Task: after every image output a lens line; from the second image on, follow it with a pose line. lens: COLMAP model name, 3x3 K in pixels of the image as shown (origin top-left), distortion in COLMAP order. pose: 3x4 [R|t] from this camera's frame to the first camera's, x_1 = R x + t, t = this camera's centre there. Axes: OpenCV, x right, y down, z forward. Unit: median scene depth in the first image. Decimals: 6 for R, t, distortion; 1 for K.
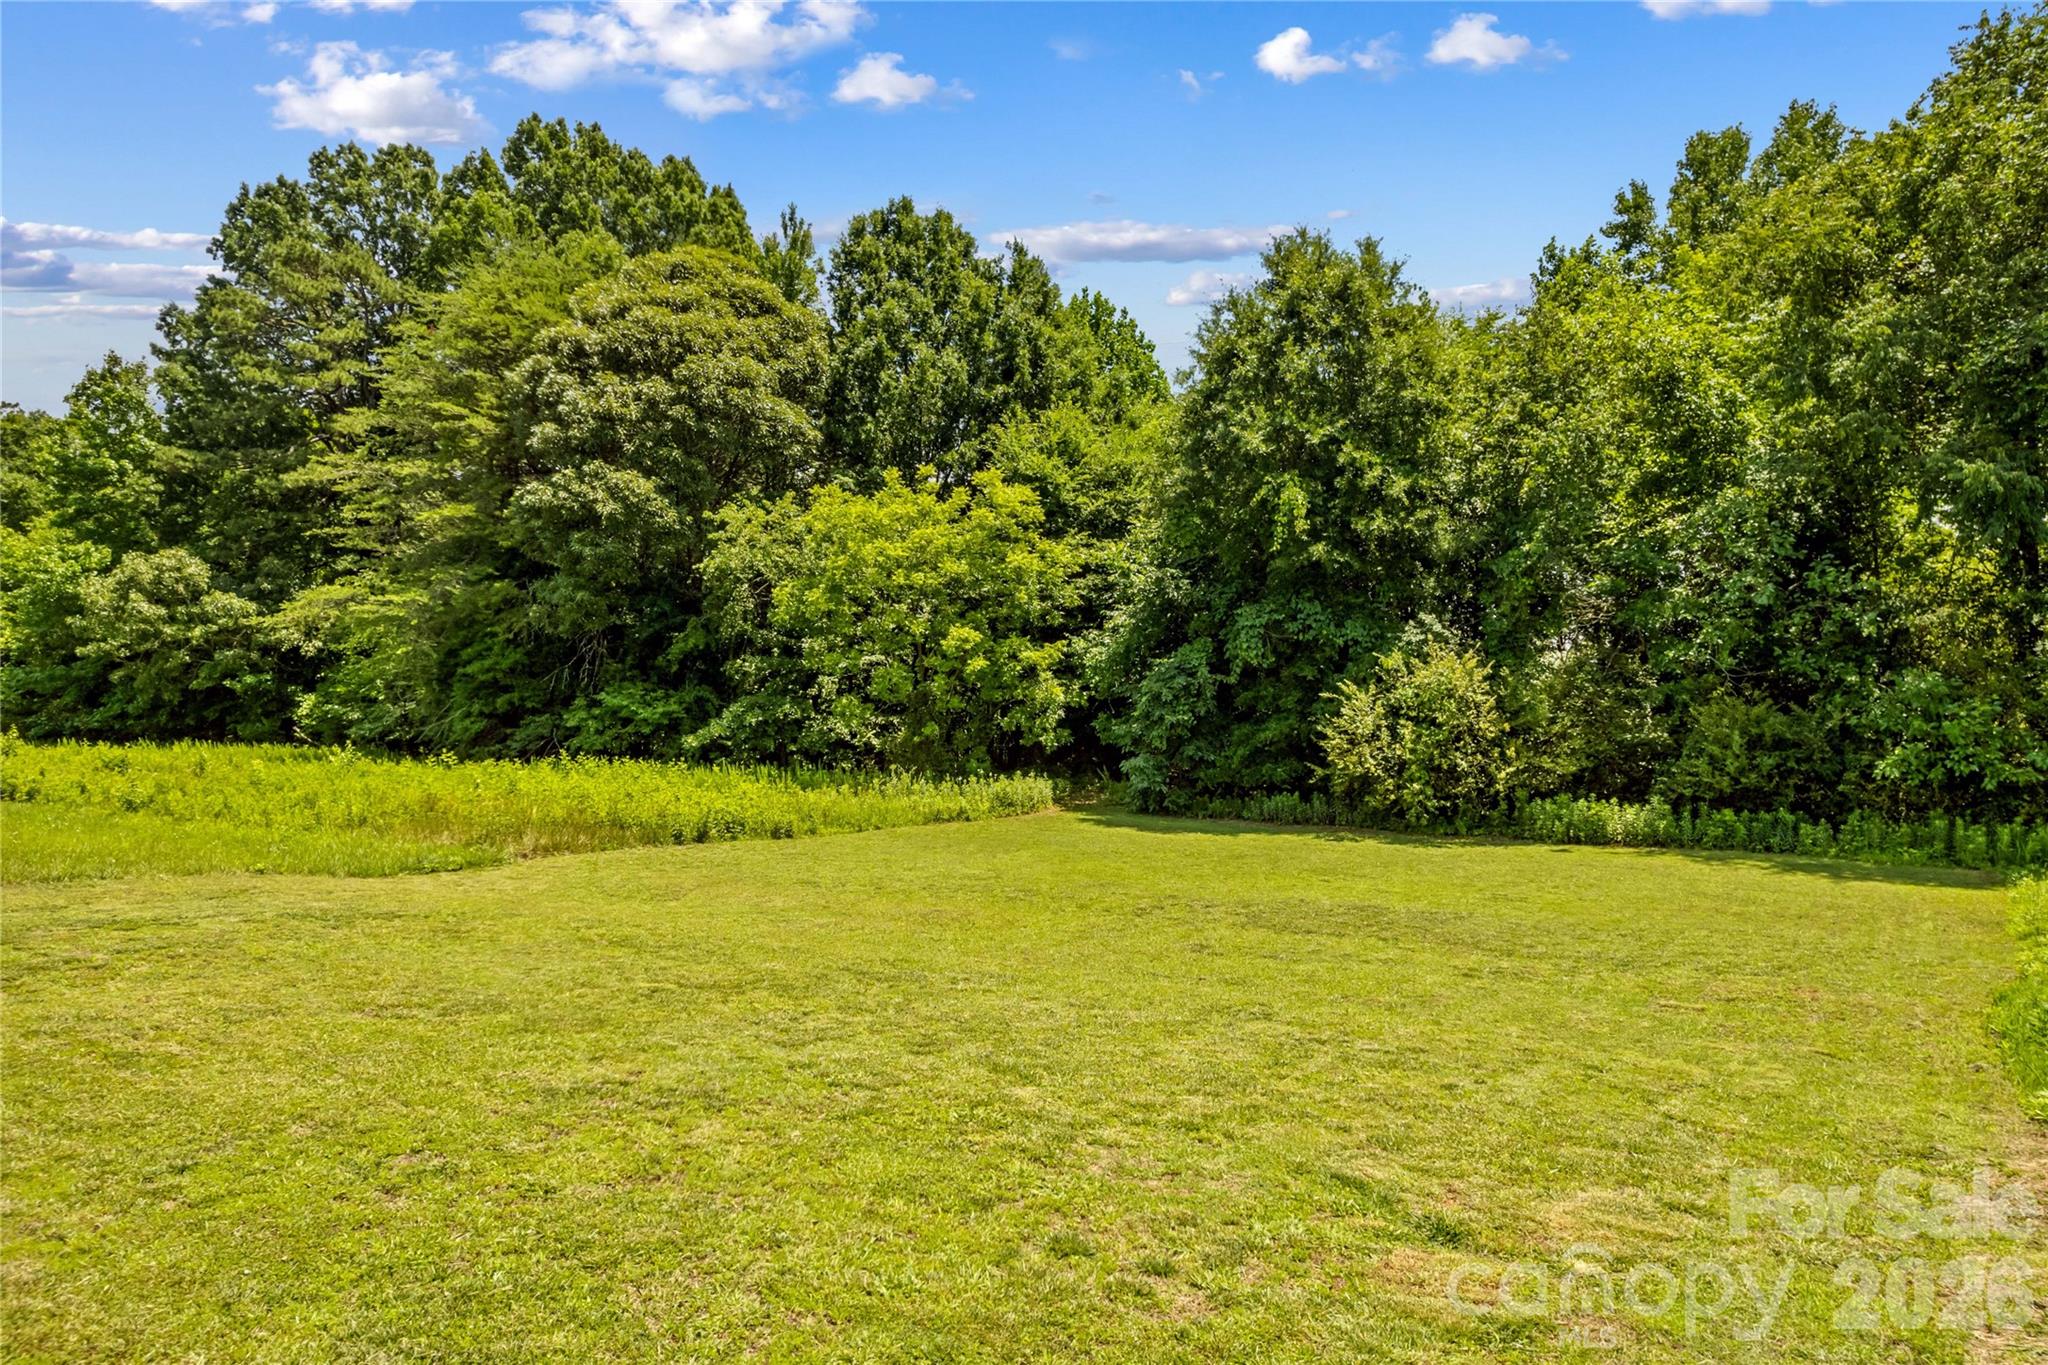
lens RADIAL K [[1301.9, 0, 1025.1], [0, 1301.9, 690.3], [0, 0, 1]] dist [-0.001187, 0.000133]
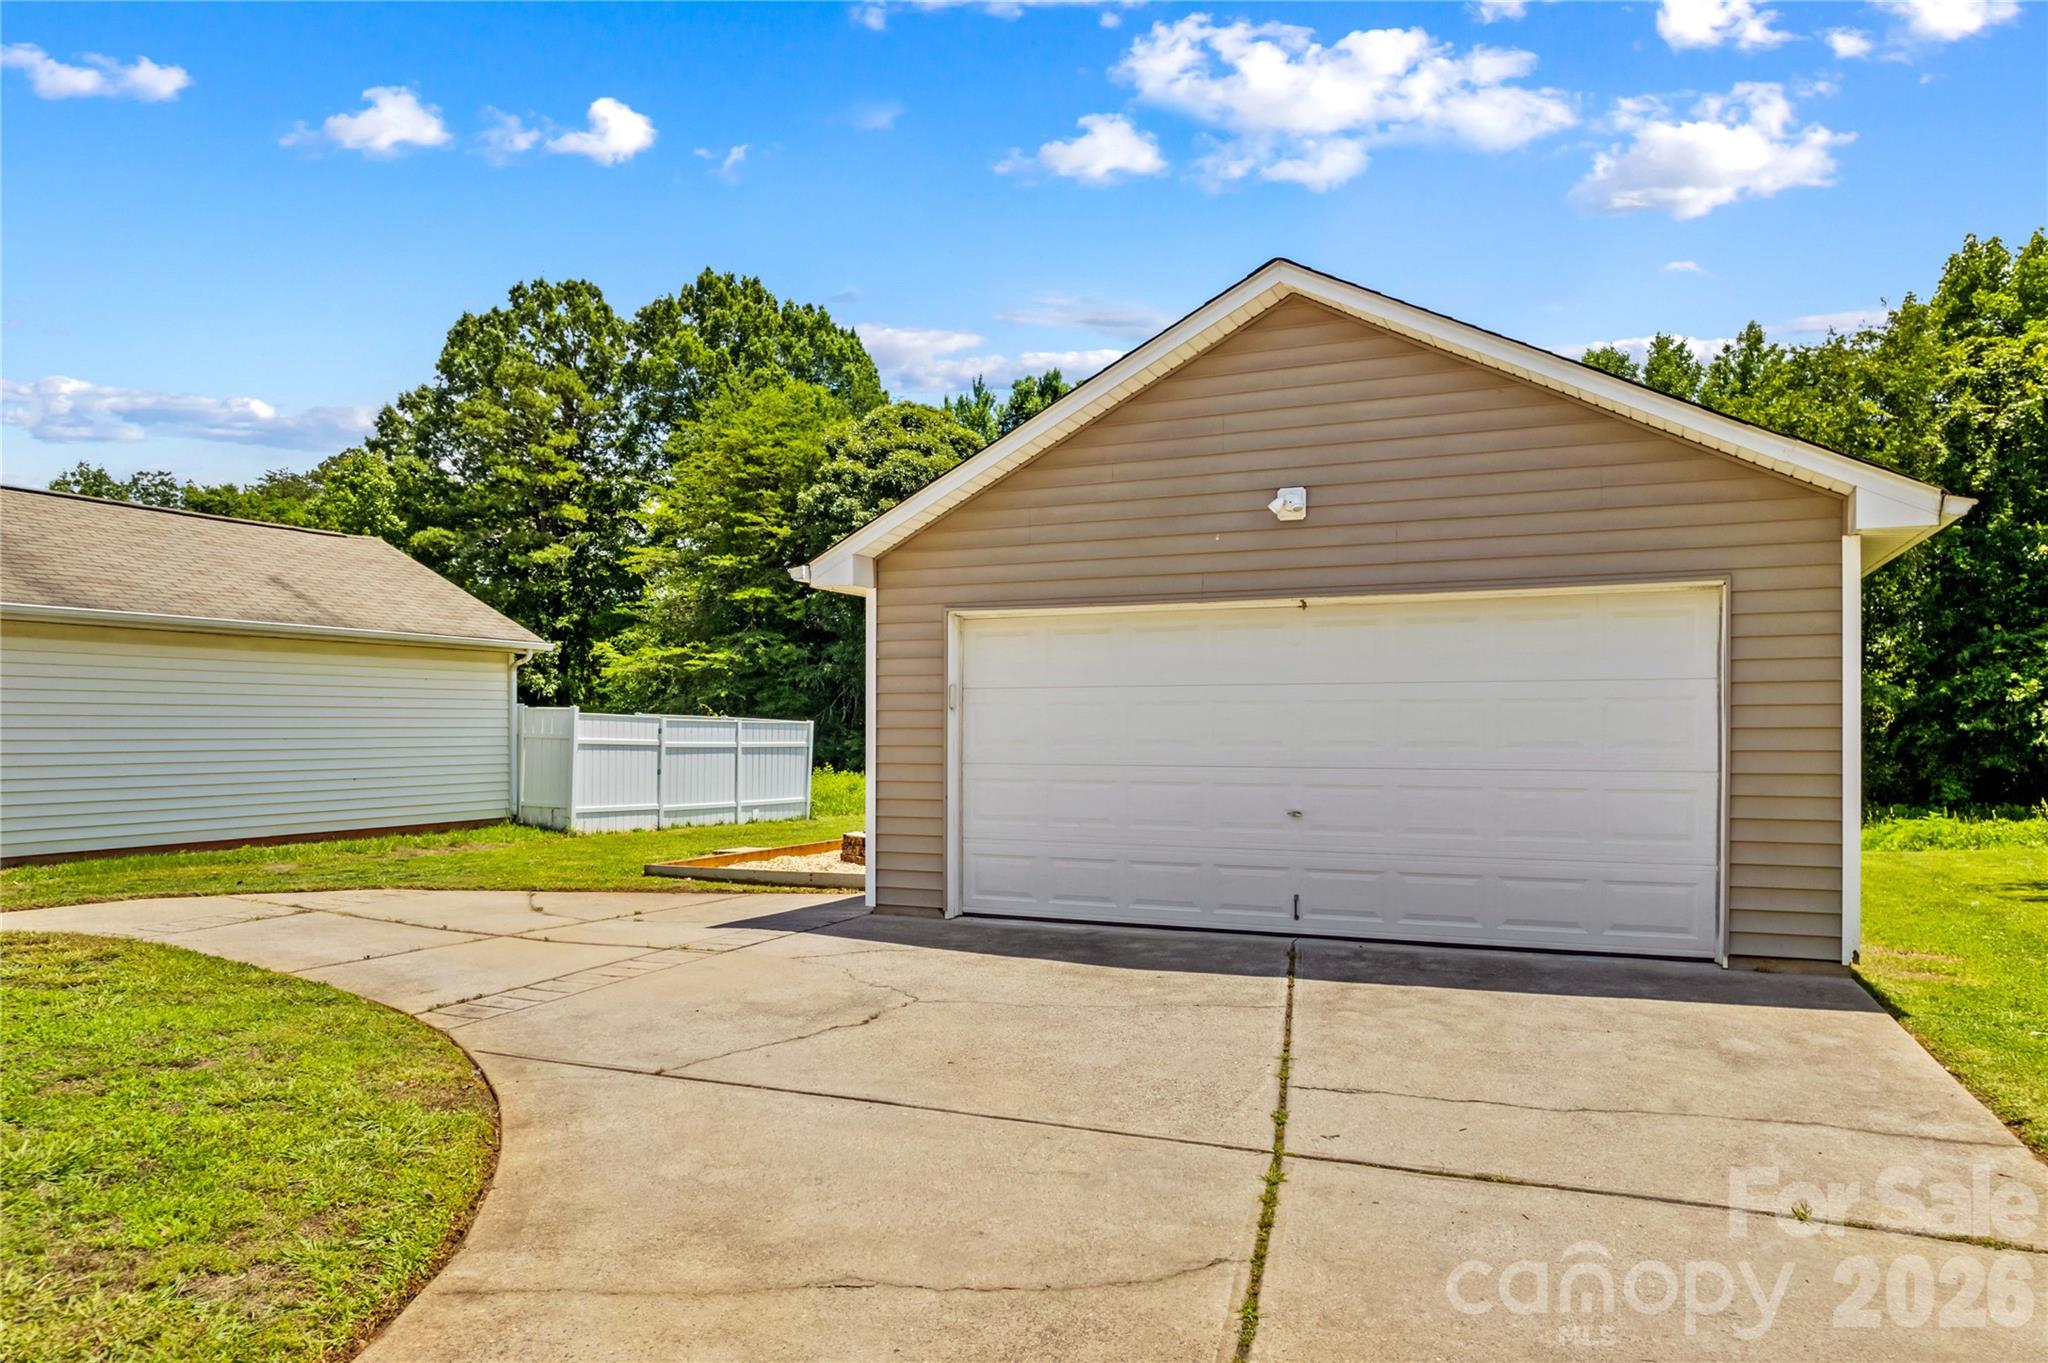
lens RADIAL K [[1301.9, 0, 1024.1], [0, 1301.9, 693.4], [0, 0, 1]] dist [-0.001187, 0.000133]
pose [[0.990414, 0.007832, 0.137905, -0.359411], [-0.003324, 0.999454, -0.032888, 0.012534], [-0.138087, 0.032115, 0.989899, -0.403460]]
